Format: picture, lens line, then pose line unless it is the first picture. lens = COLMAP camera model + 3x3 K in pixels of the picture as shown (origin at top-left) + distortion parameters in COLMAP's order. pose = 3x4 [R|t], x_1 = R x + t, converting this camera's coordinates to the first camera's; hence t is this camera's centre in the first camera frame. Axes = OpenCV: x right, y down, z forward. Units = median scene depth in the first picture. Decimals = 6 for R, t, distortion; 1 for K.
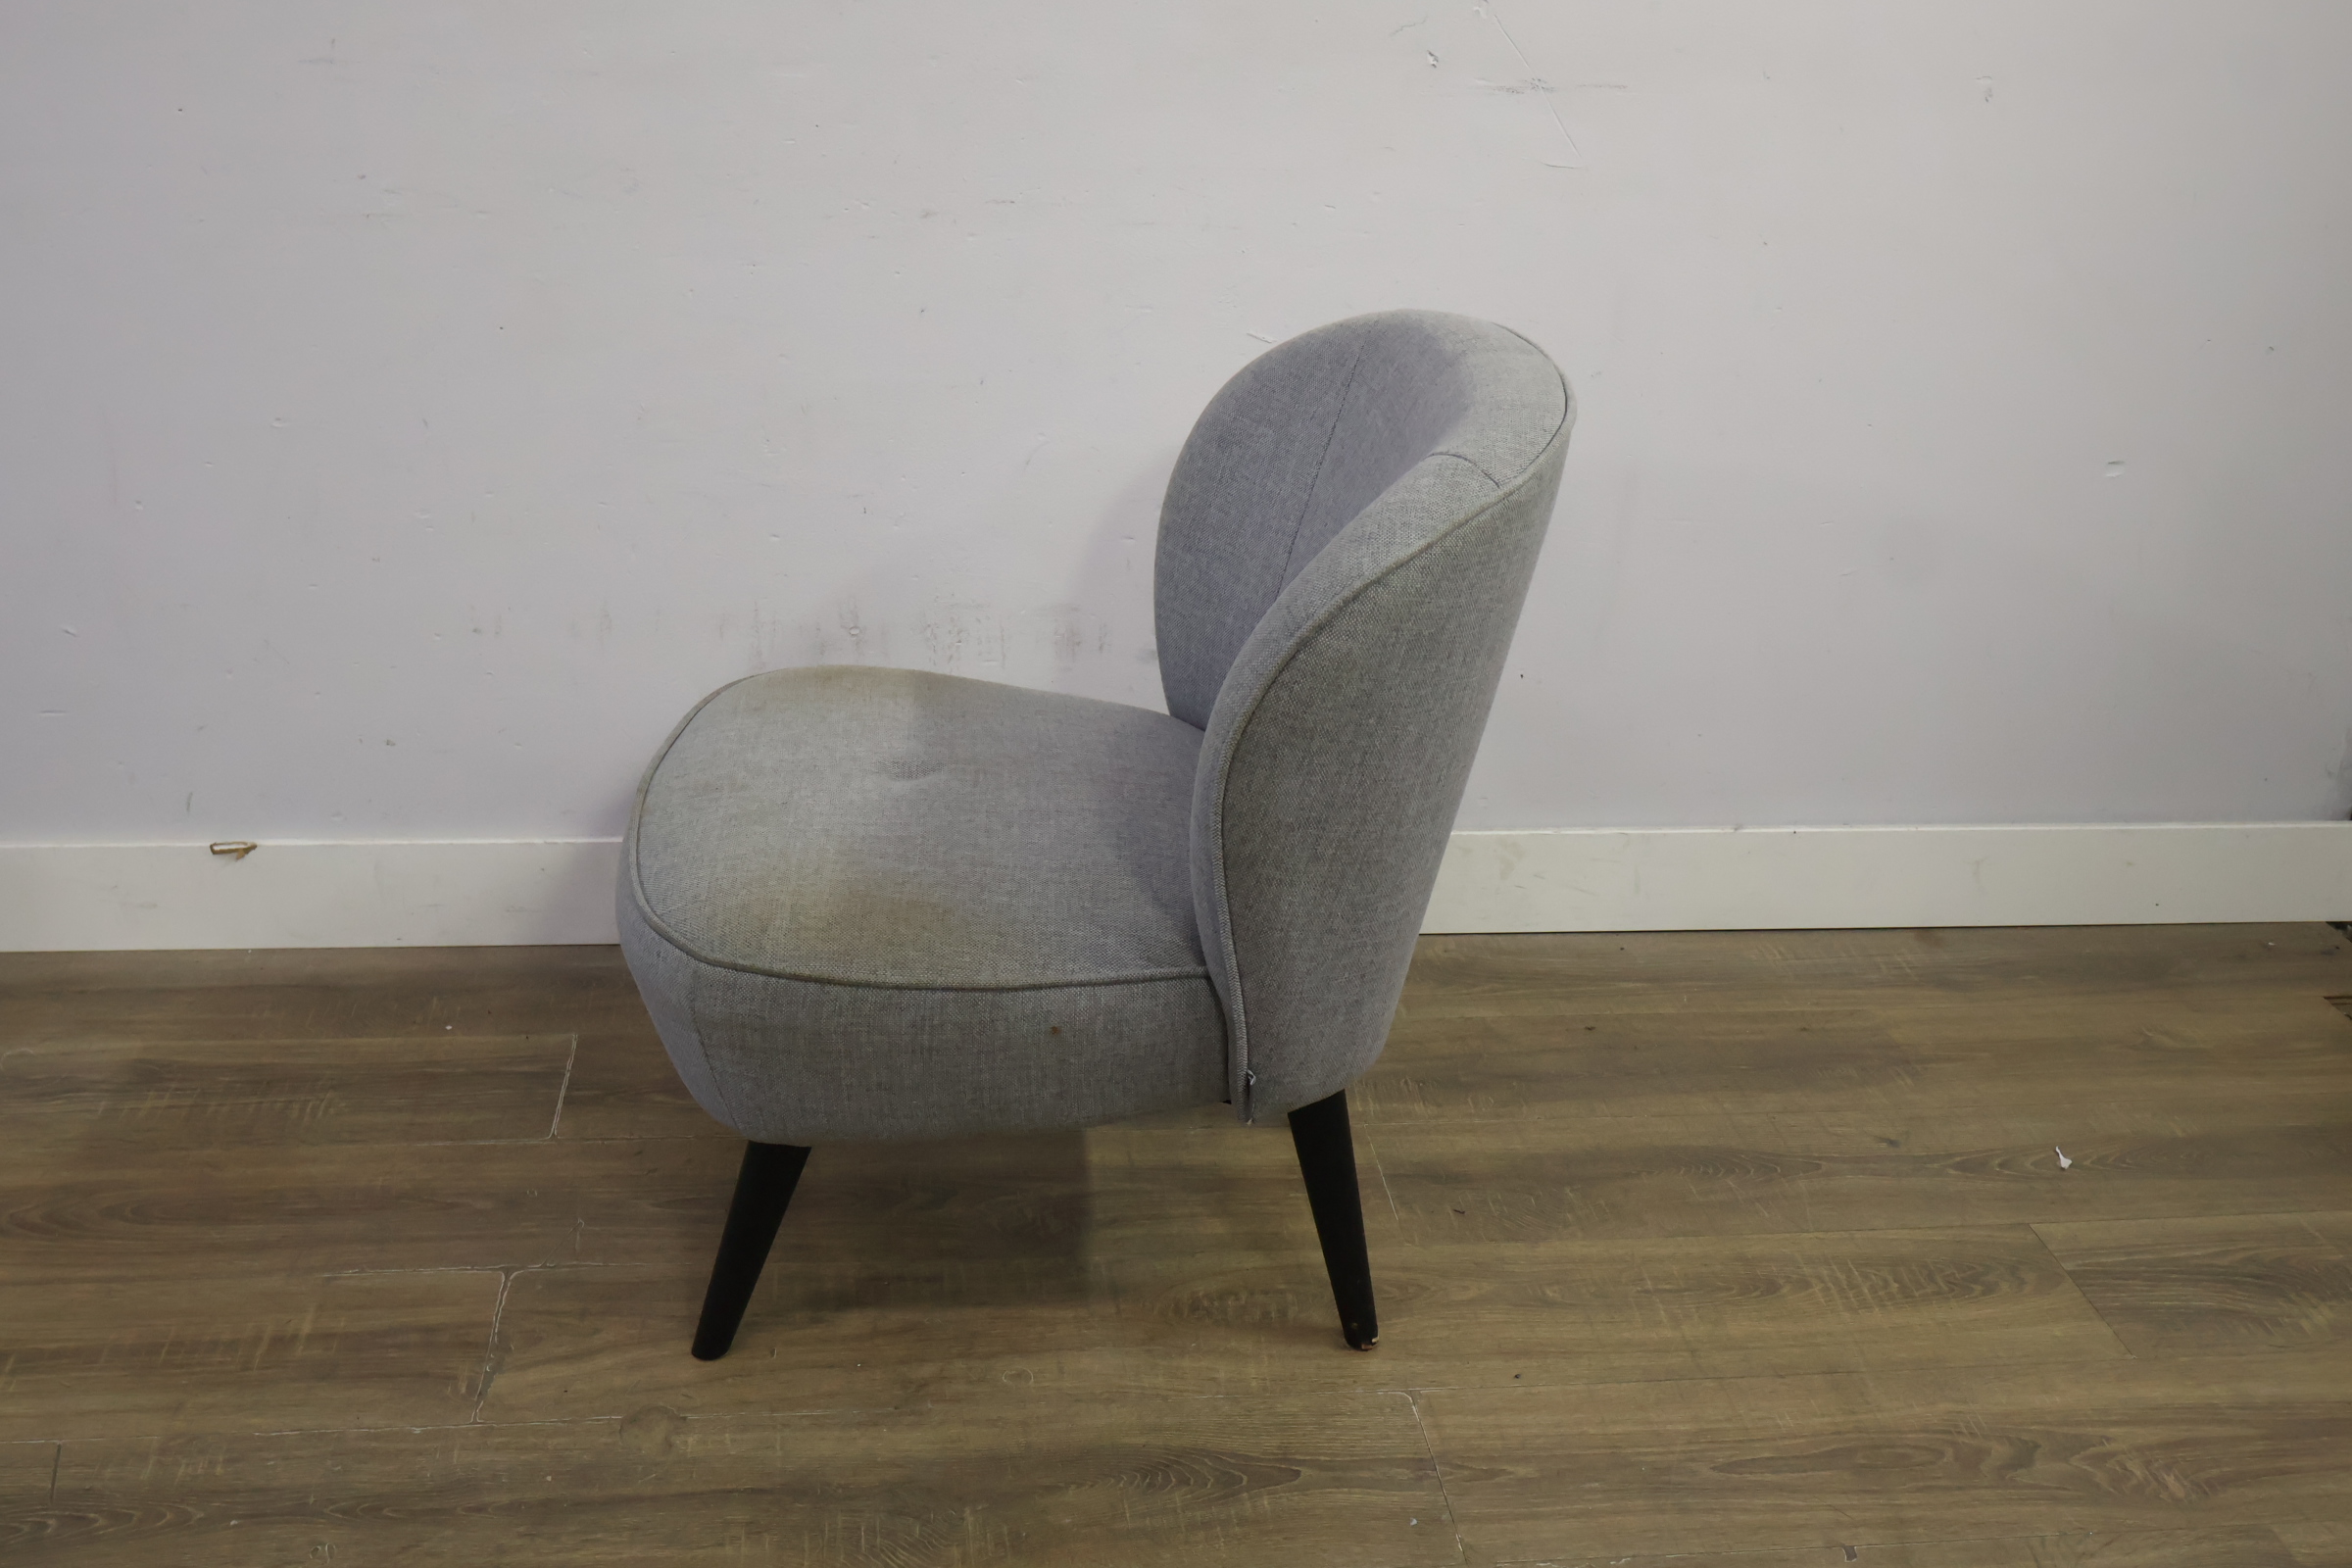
lens RADIAL K [[2466.2, 0, 1160.6], [0, 2466.2, 778.2], [0, 0, 1]] dist [-0.001169, 0.000000]
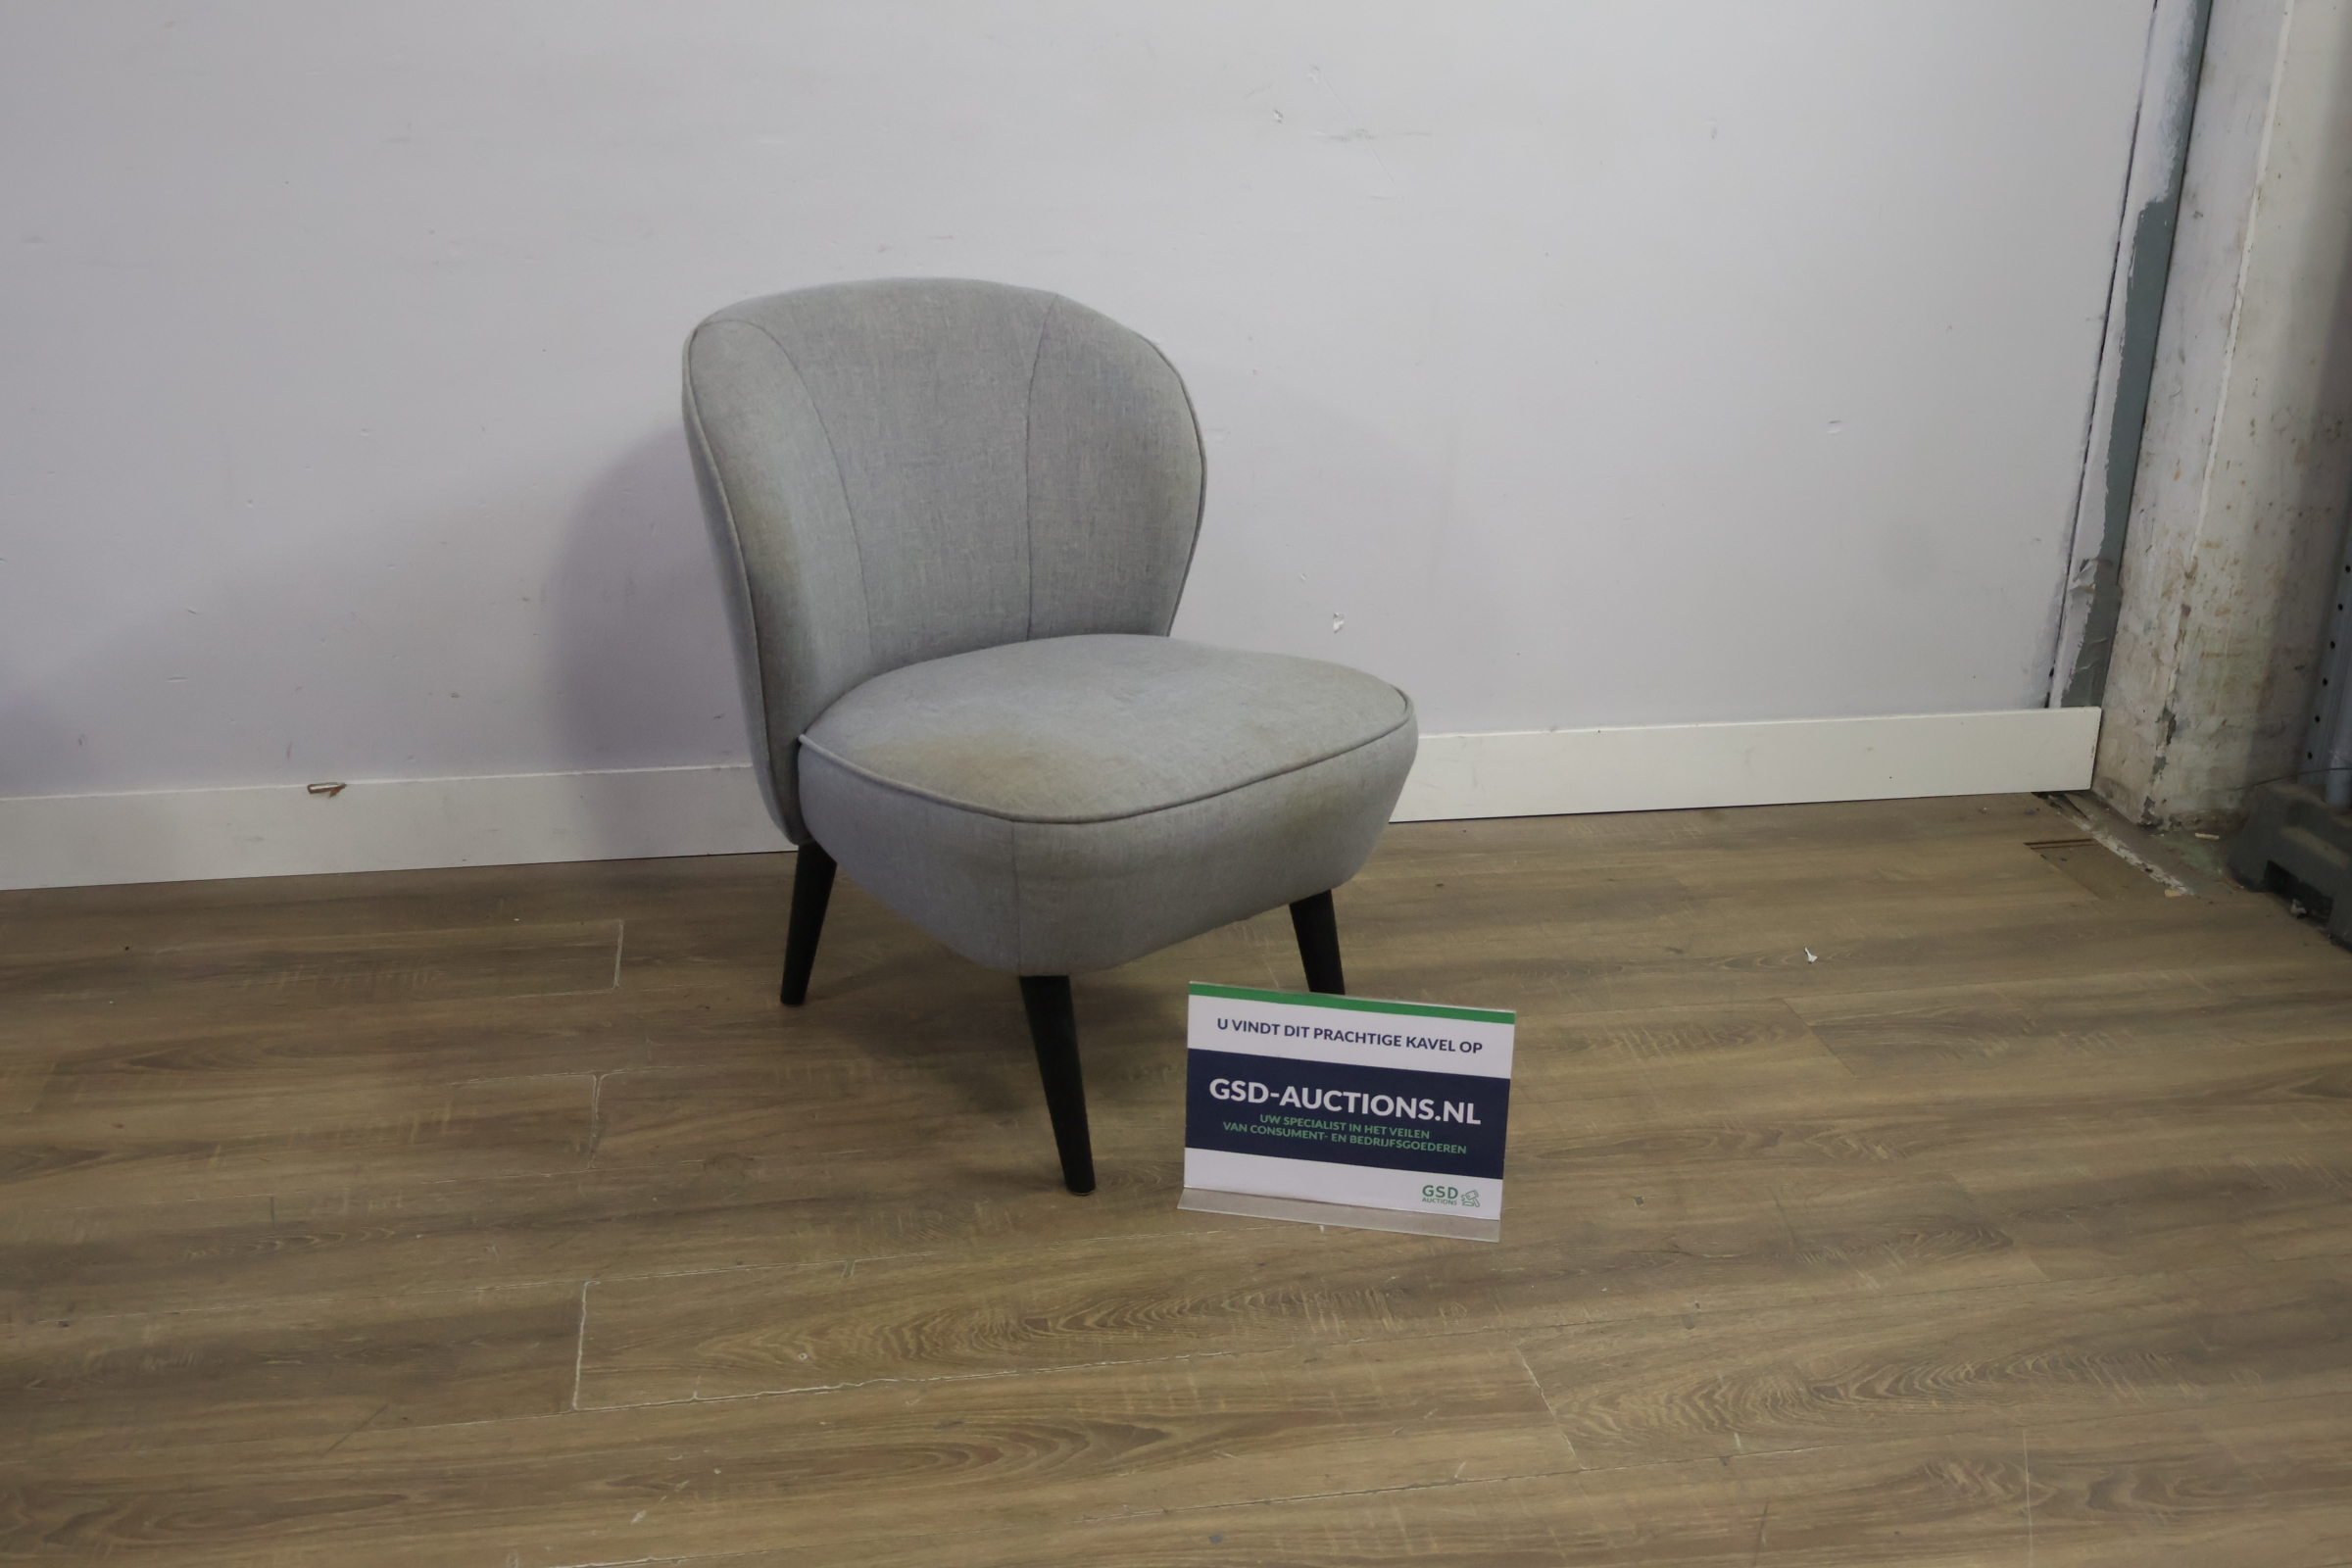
lens RADIAL K [[2466.2, 0, 1166.0], [0, 2466.2, 788.7], [0, 0, 1]] dist [-0.001169, 0.000000]
pose [[0.997741, -0.042734, 0.051831, -0.031696], [0.044472, 0.998470, -0.032864, 0.106955], [-0.050347, 0.035095, 0.998115, -0.288229]]
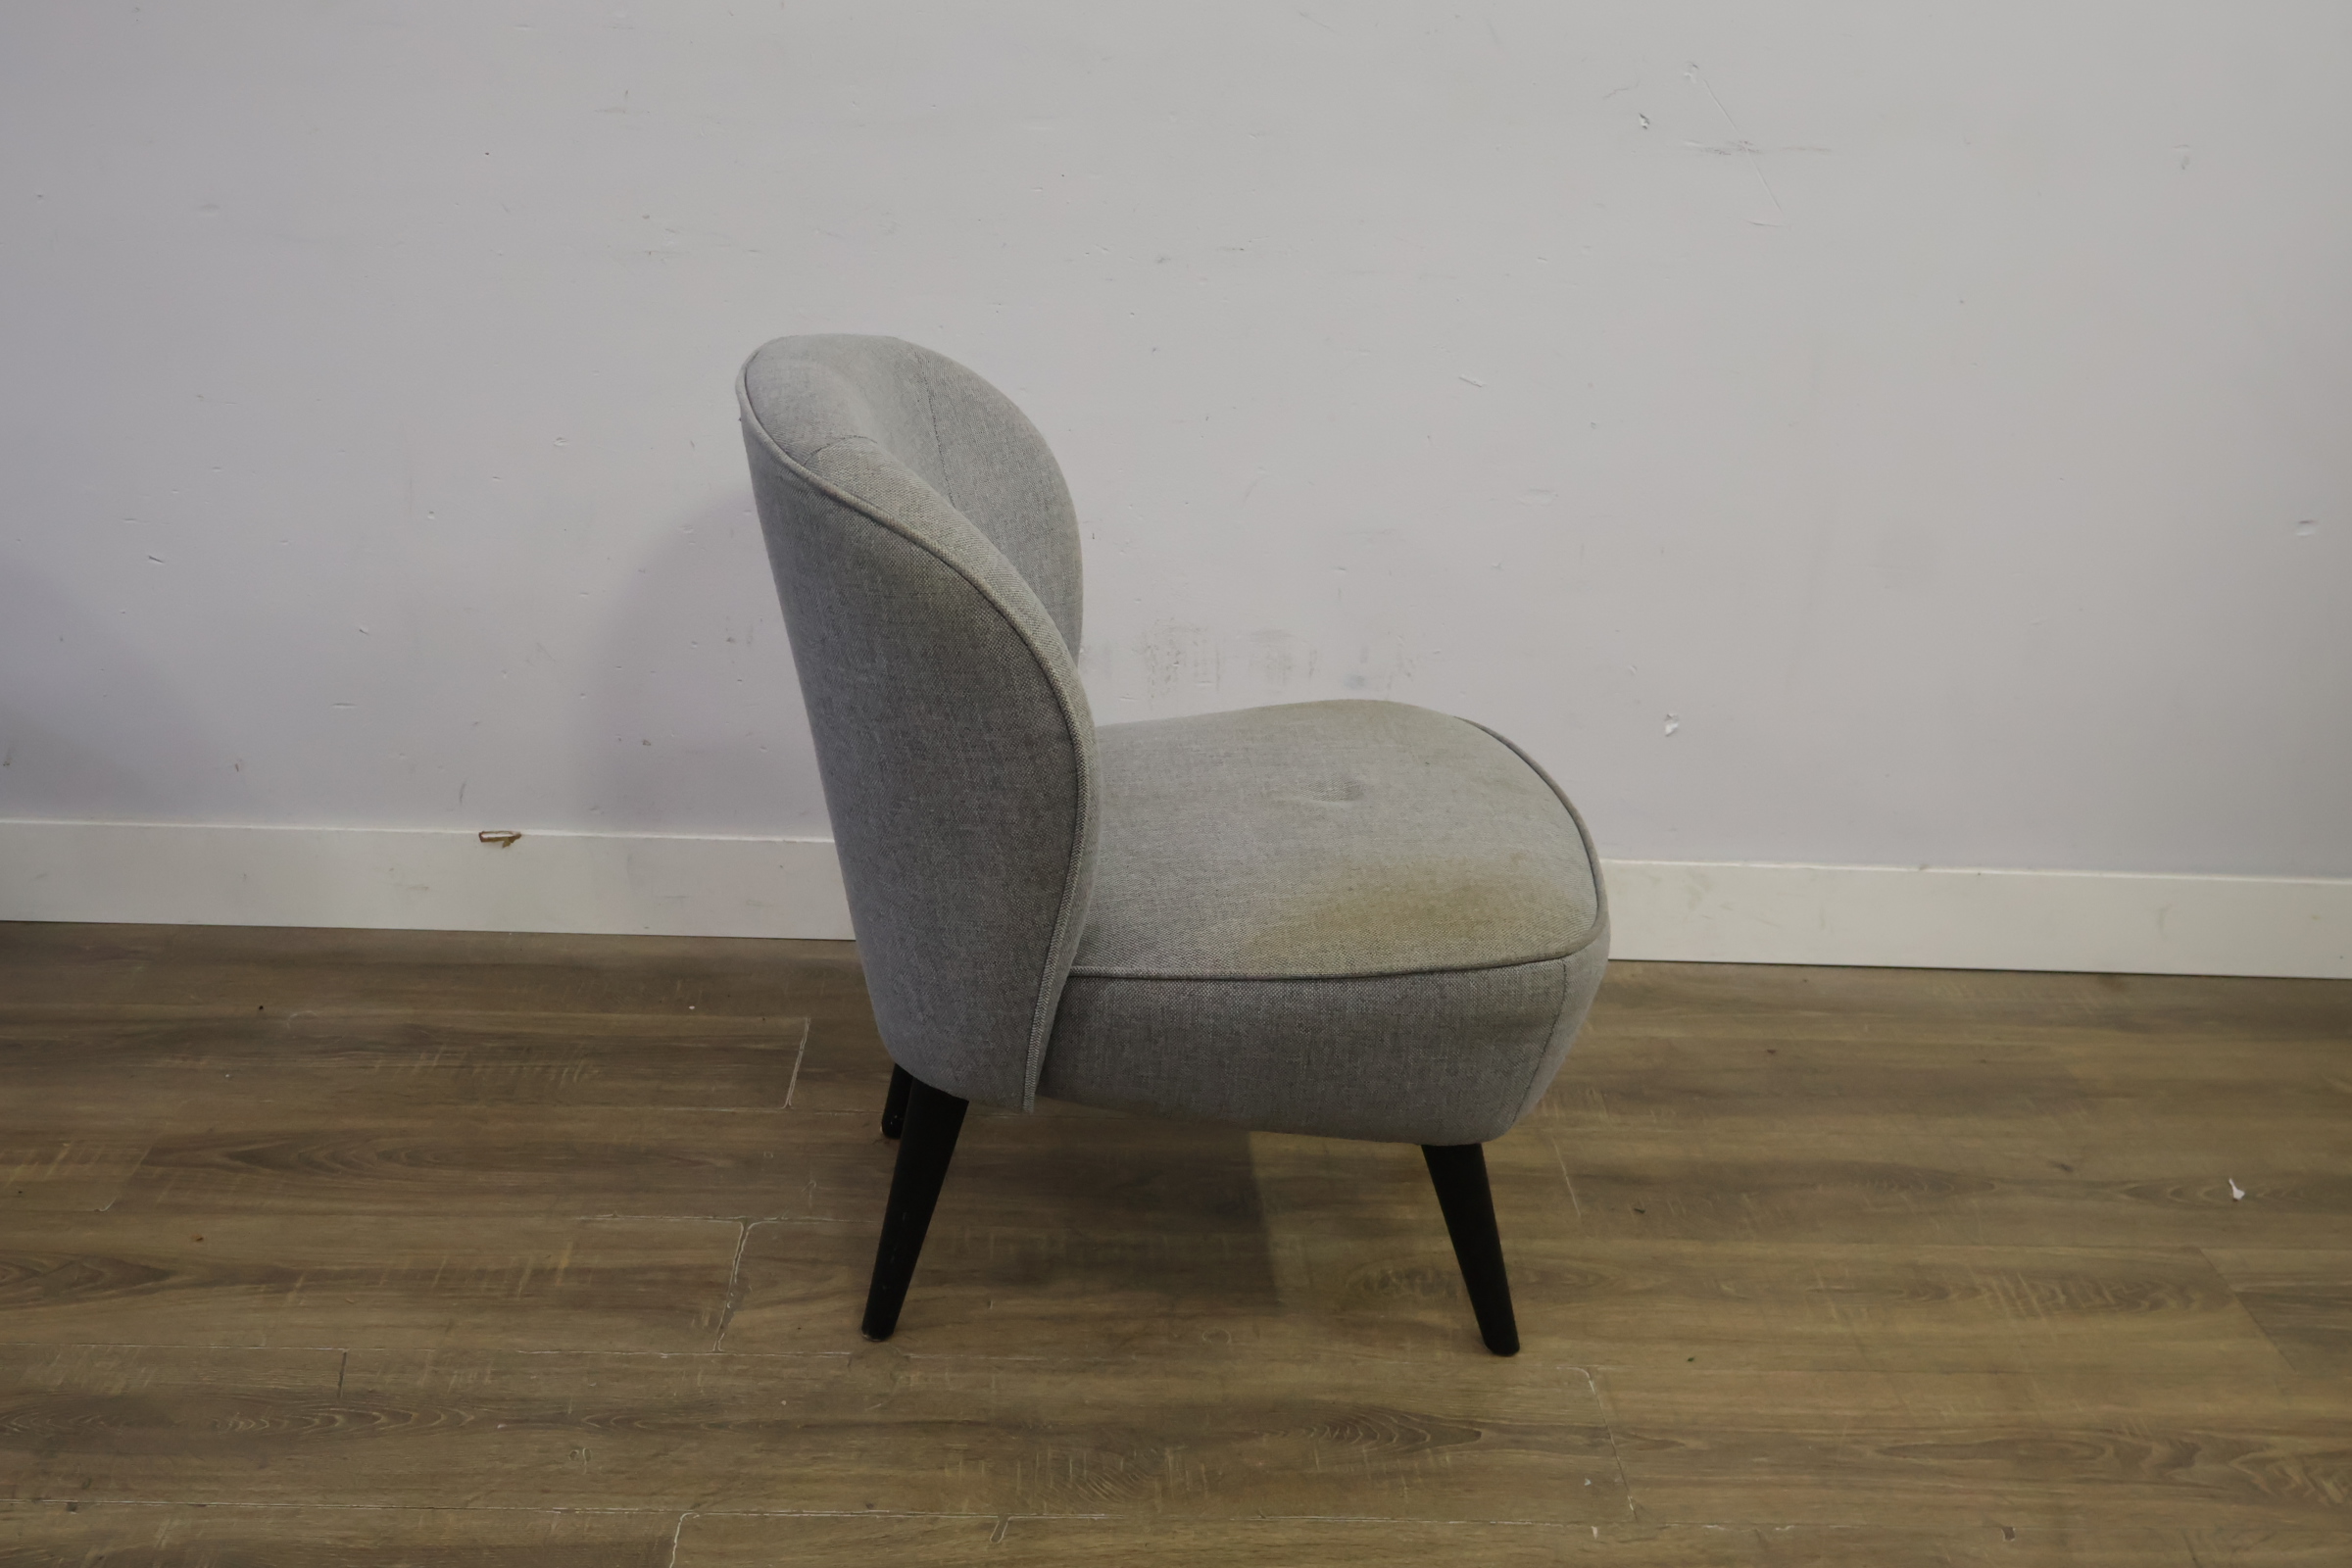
lens RADIAL K [[2466.2, 0, 1168.6], [0, 2466.2, 791.7], [0, 0, 1]] dist [-0.001169, 0.000000]
pose [[0.996830, 0.030389, -0.073532, -0.006957], [-0.032429, 0.999117, -0.026702, 0.034378], [0.072656, 0.029002, 0.996935, -0.067196]]
